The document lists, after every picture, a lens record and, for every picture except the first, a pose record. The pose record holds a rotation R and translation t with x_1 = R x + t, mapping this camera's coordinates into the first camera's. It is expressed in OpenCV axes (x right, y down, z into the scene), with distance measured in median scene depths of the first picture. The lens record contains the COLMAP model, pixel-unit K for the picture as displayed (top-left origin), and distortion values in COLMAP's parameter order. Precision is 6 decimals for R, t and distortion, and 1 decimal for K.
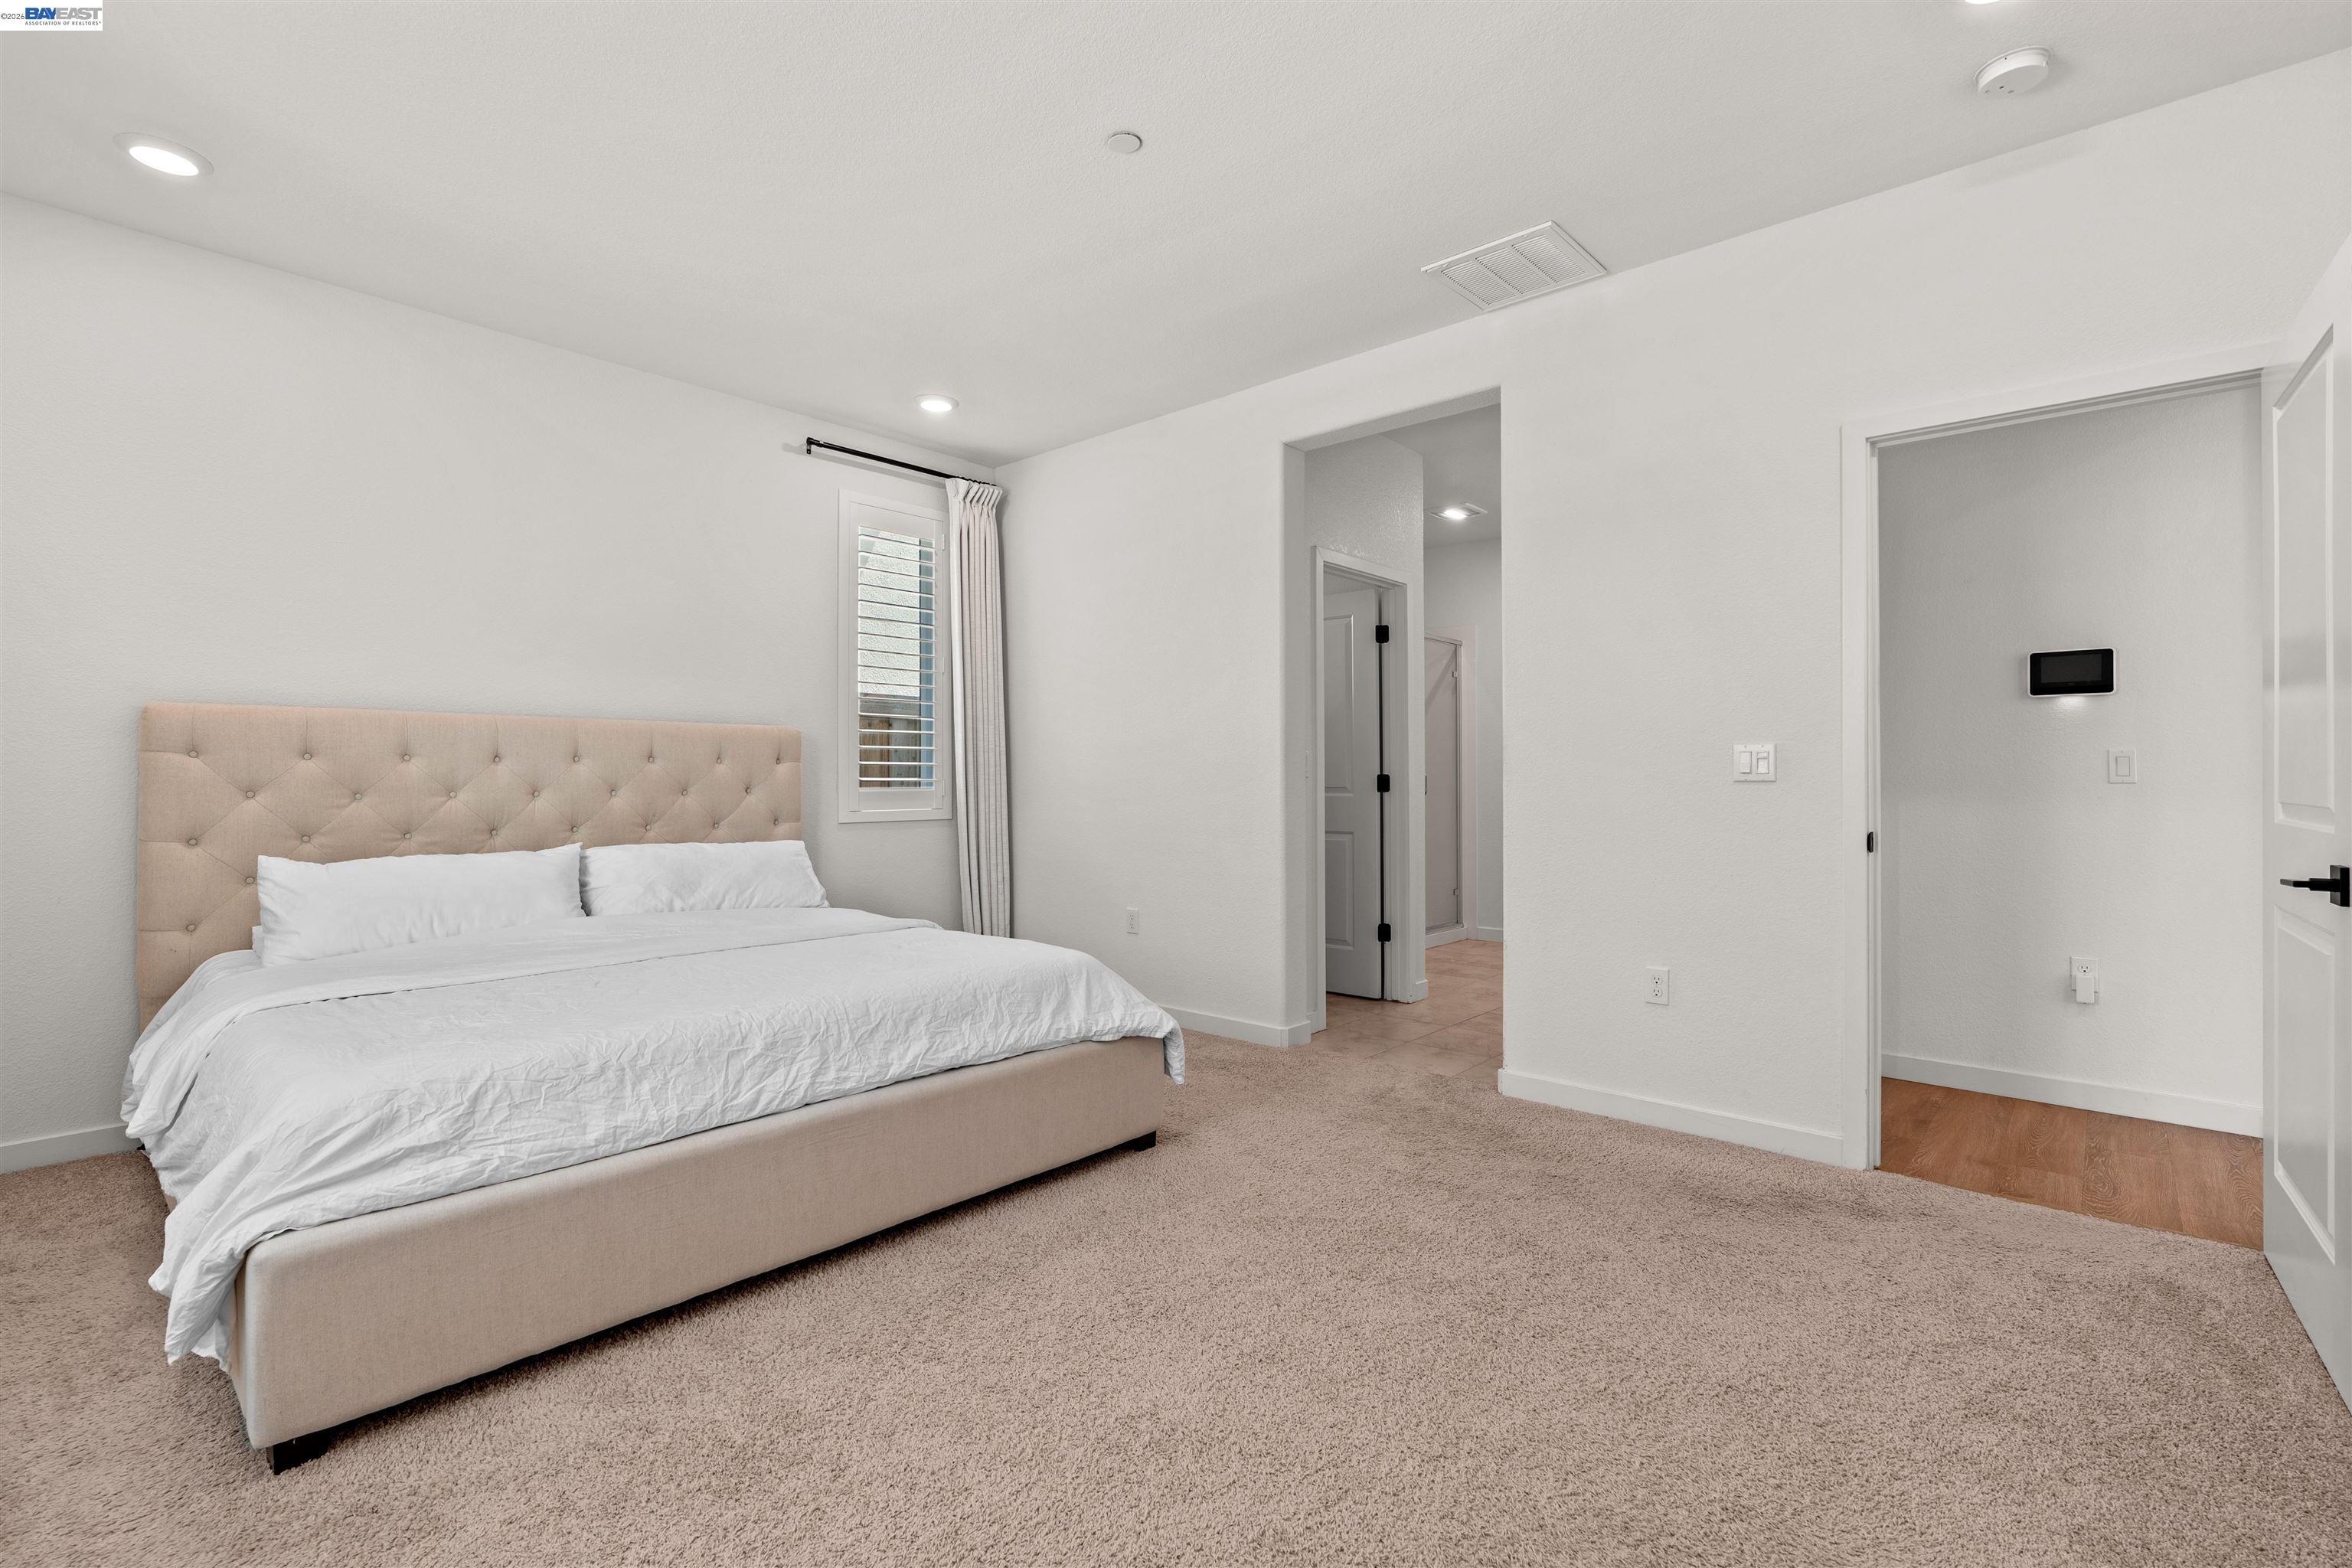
lens RADIAL K [[1016.3, 0, 1170.0], [0, 1016.3, 775.5], [0, 0, 1]] dist [0.001109, 0.000028]
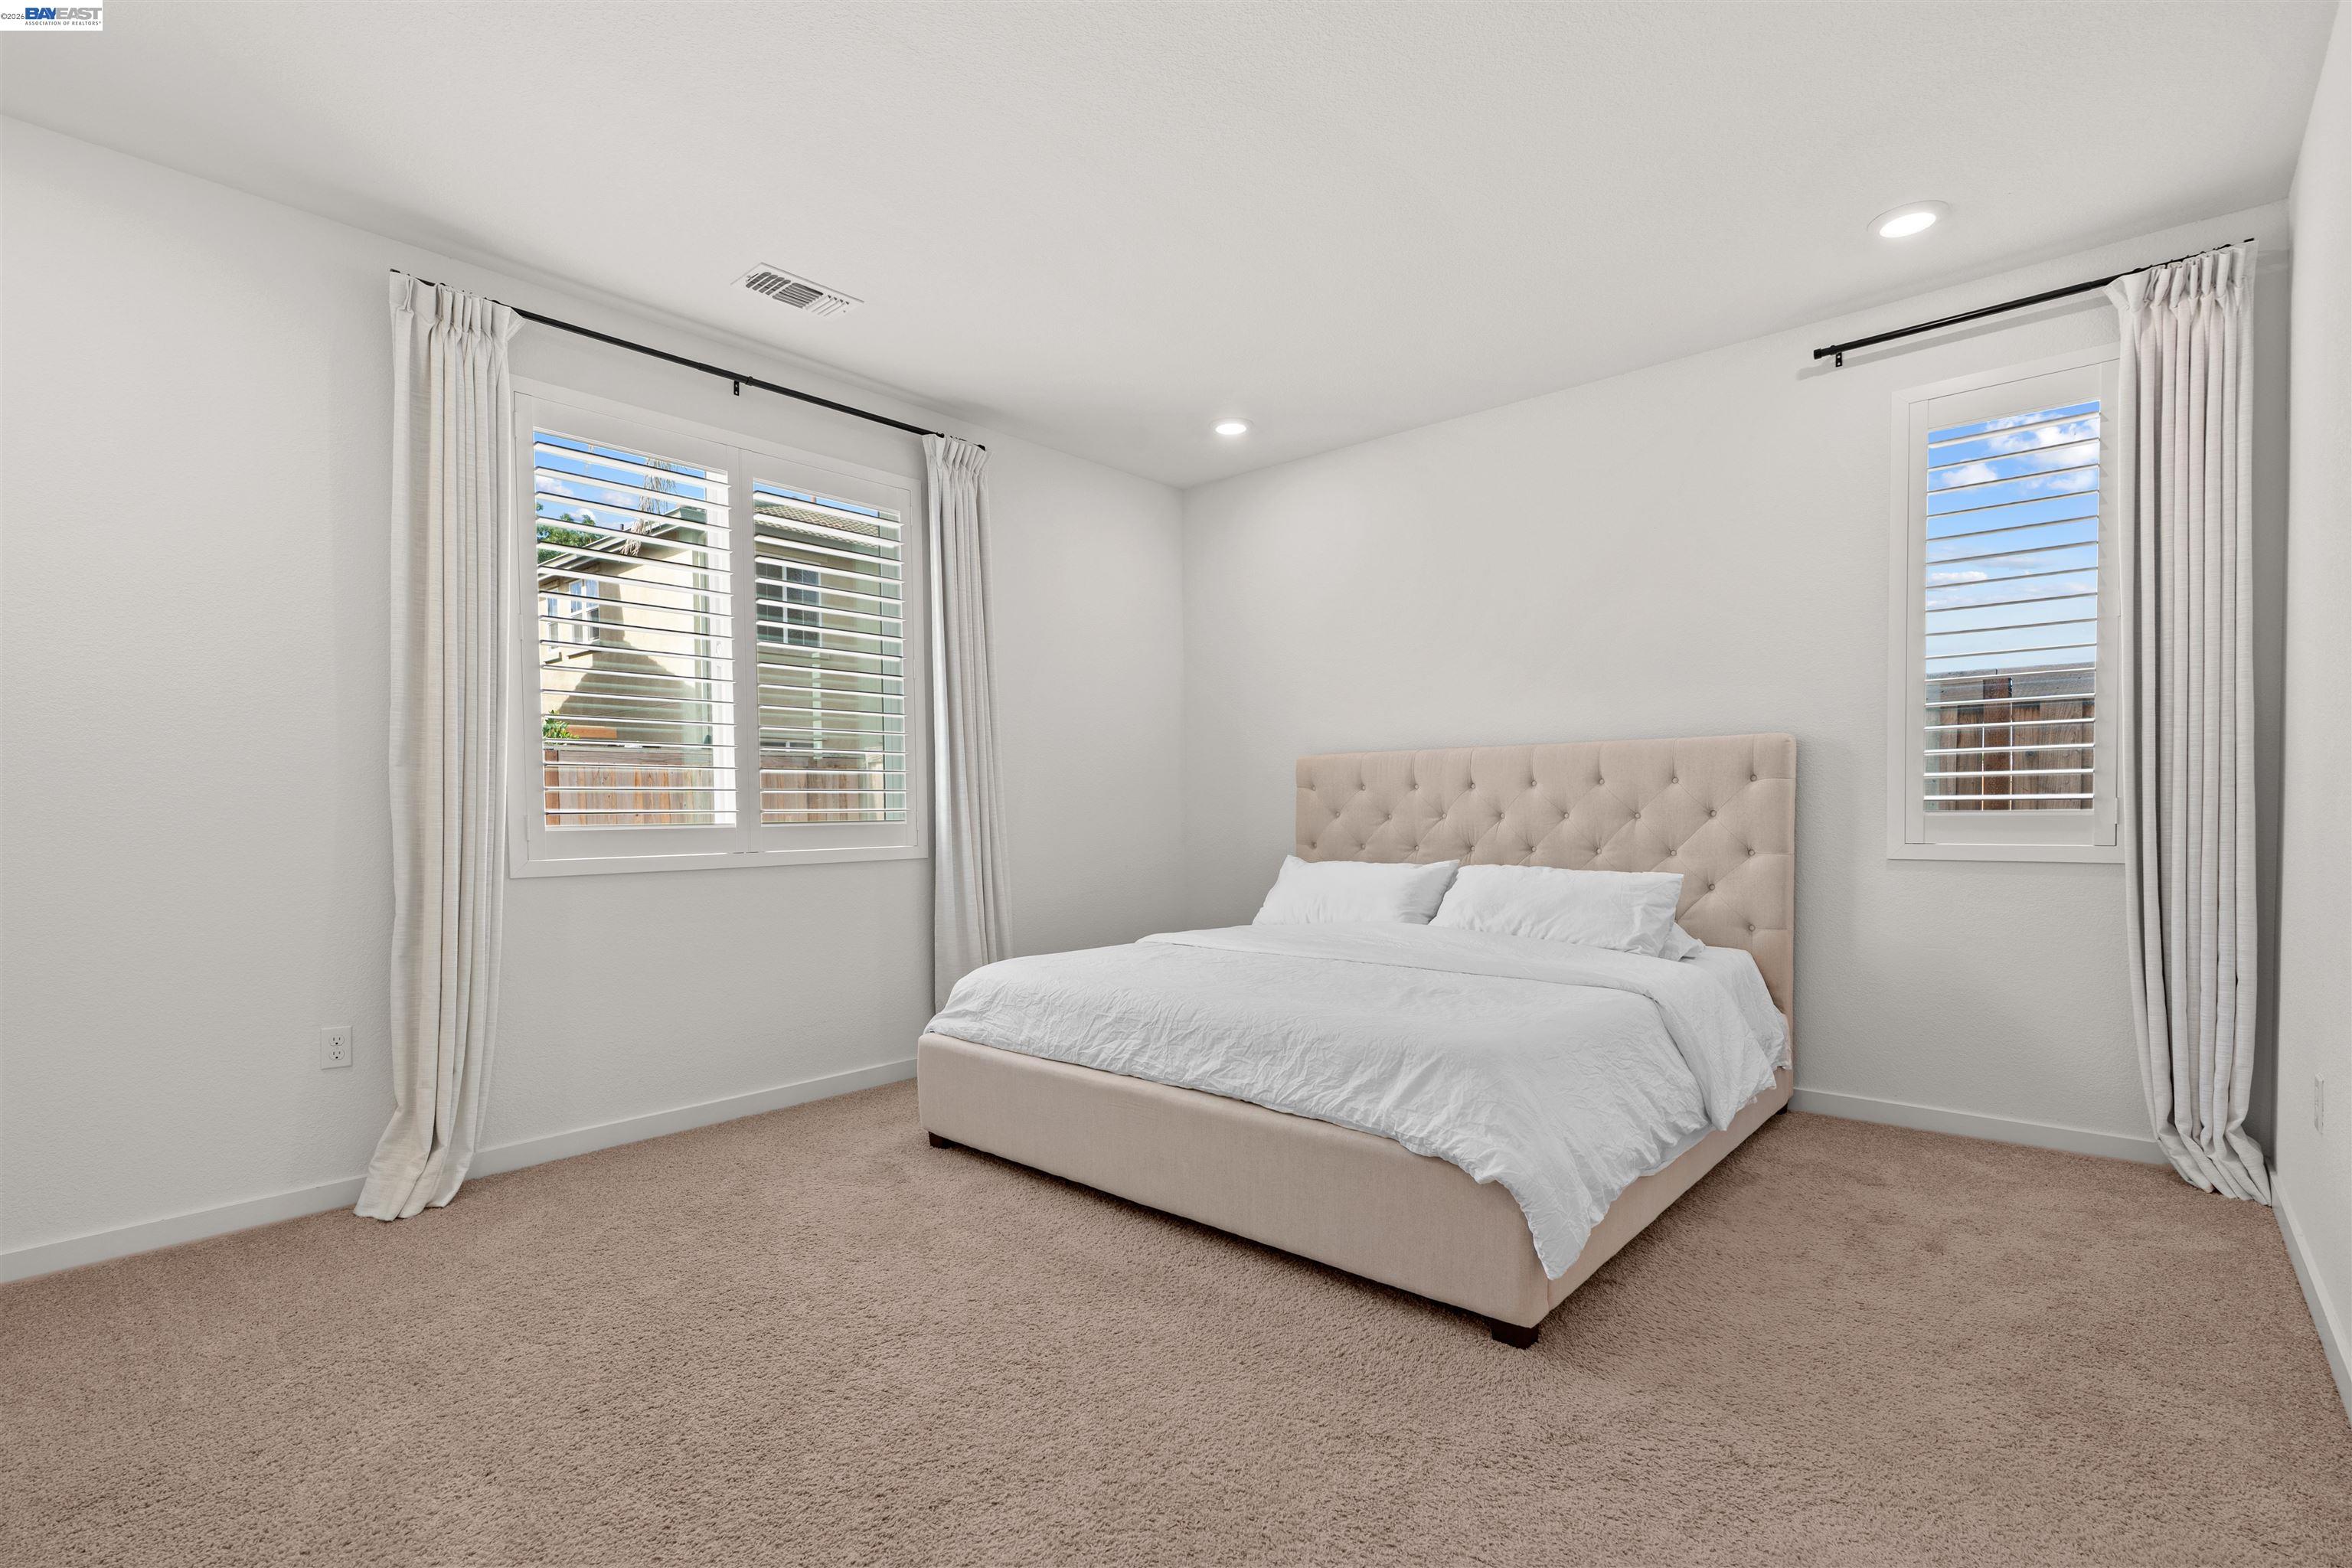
lens RADIAL K [[1067.0, 0, 1159.7], [0, 1067.0, 832.1], [0, 0, 1]] dist [-0.003041, 0.002185]
pose [[0.028976, 0.023826, -0.999296, 0.632734], [0.014627, 0.999599, 0.024257, 0.002246], [0.999473, -0.015320, 0.028616, 0.699870]]
